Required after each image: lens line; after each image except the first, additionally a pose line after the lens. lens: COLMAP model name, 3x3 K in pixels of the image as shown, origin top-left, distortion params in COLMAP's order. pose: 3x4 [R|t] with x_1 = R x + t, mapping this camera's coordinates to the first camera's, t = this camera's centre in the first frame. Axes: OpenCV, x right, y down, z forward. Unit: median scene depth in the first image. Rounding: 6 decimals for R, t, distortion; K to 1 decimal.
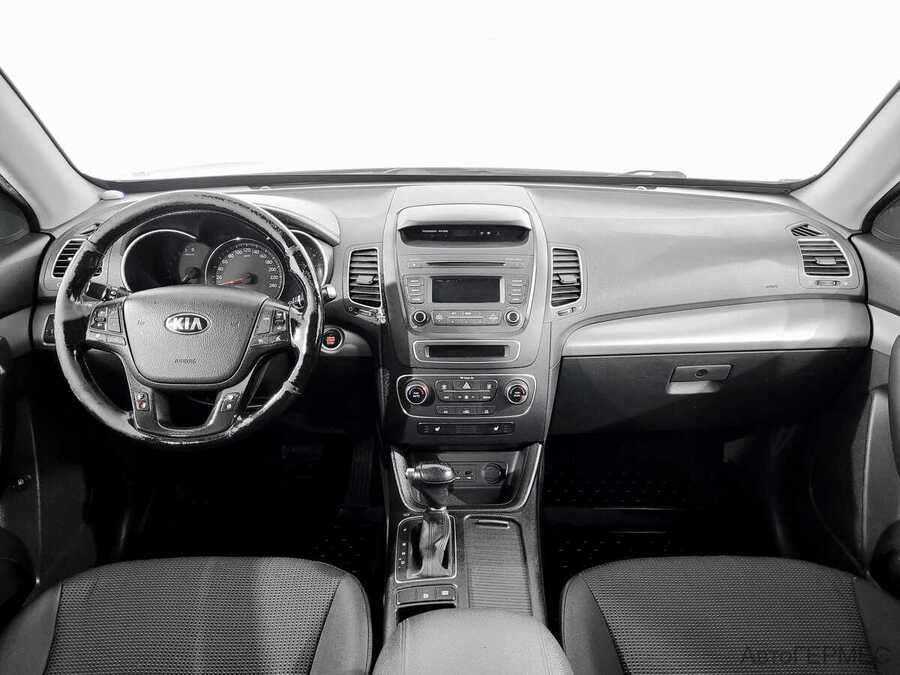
lens RADIAL K [[684.9, 0, 449.7], [0, 684.9, 338.3], [0, 0, 1]] dist [-0.007125, -0.004877]
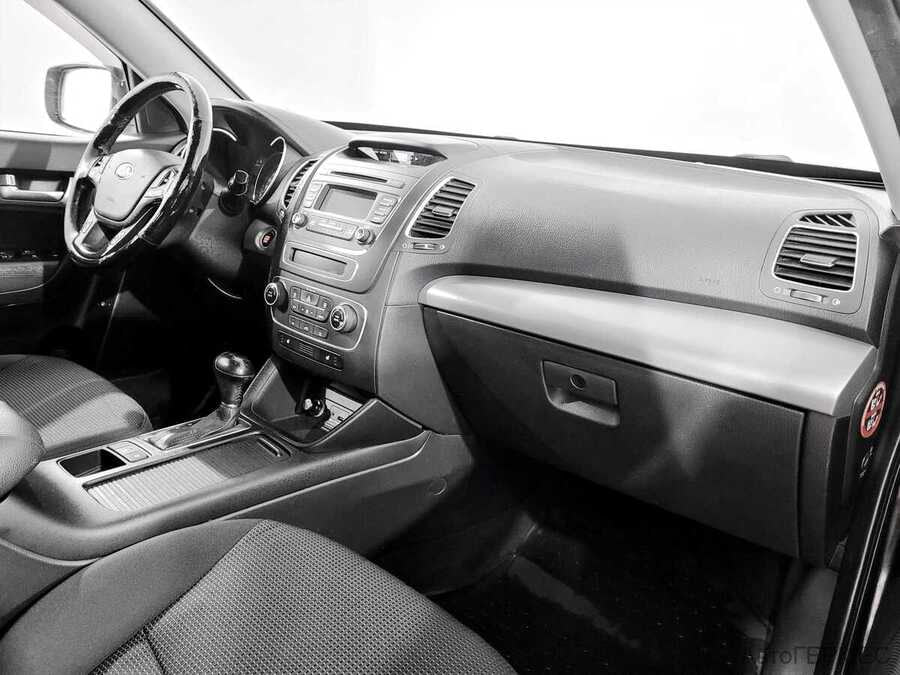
lens RADIAL K [[684.9, 0, 450.2], [0, 684.9, 337.2], [0, 0, 1]] dist [-0.007125, -0.004877]
pose [[0.746278, 0.257274, -0.613905, 0.727356], [-0.322420, 0.946585, 0.004750, 0.051035], [0.582335, 0.194390, 0.789366, 0.382425]]
